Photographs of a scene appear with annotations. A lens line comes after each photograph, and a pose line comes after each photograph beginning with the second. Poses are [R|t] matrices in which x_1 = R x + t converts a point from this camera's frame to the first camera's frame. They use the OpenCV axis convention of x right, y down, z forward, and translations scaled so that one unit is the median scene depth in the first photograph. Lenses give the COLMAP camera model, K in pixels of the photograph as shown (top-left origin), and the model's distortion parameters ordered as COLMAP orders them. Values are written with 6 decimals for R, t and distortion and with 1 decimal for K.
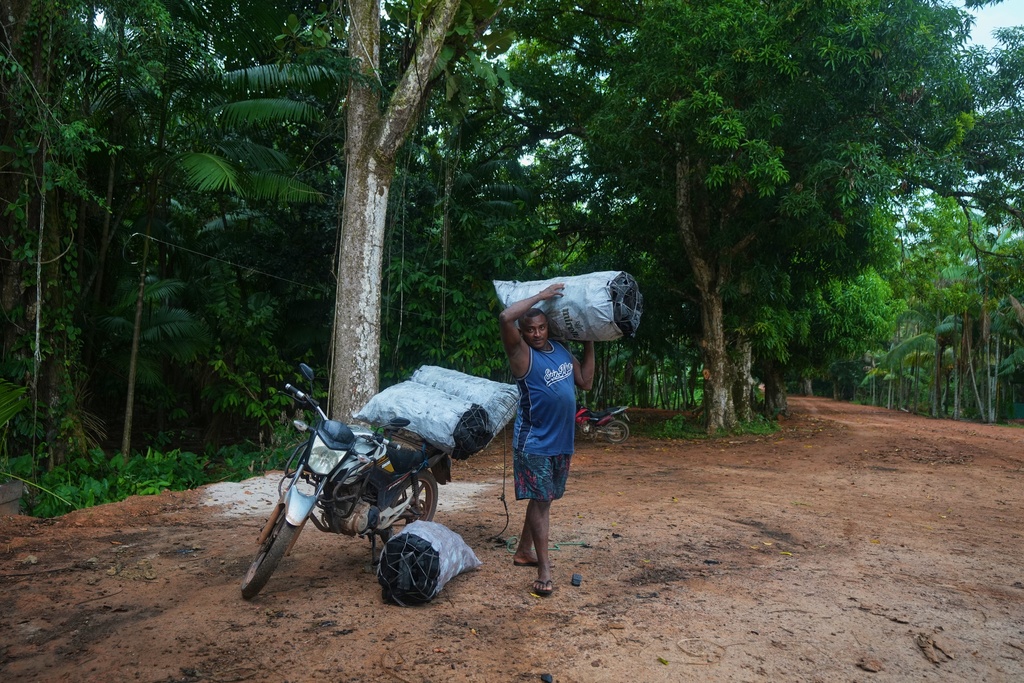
lens RADIAL K [[684.3, 0, 514.7], [0, 684.3, 358.6], [0, 0, 1]] dist [0.041167, 0.002632]
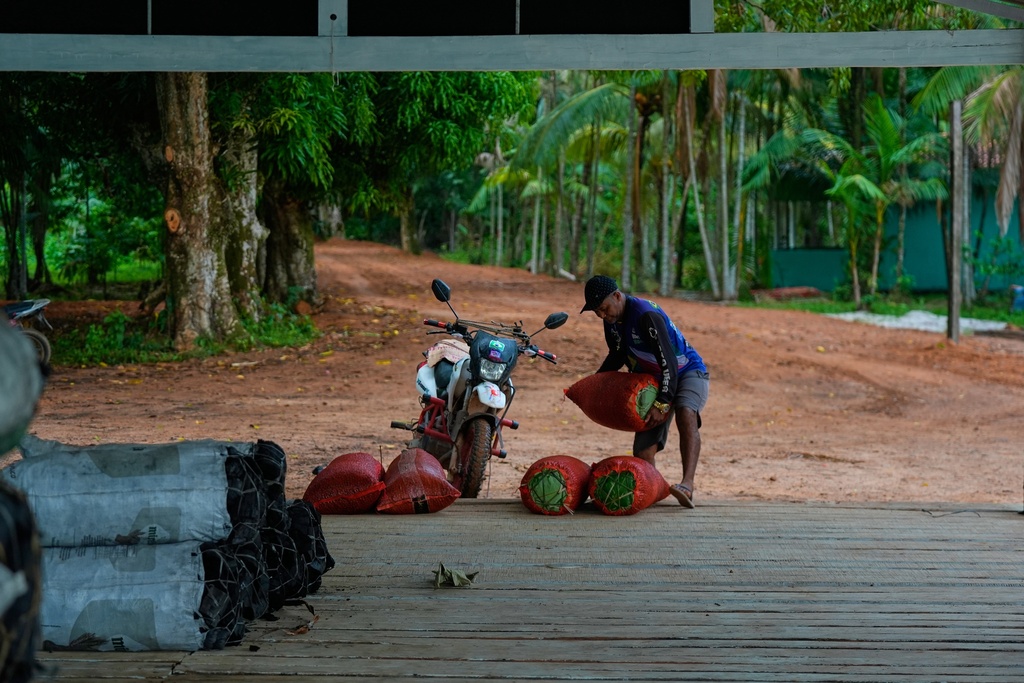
lens RADIAL K [[2363.0, 0, 512.0], [0, 2363.0, 341.4], [0, 0, 1]] dist [0.004895, 0.000000]
pose [[0.885548, -0.046552, 0.462209, -0.228958], [0.002802, 0.995483, 0.094895, -0.041801], [-0.464539, -0.082739, 0.881679, -0.450012]]
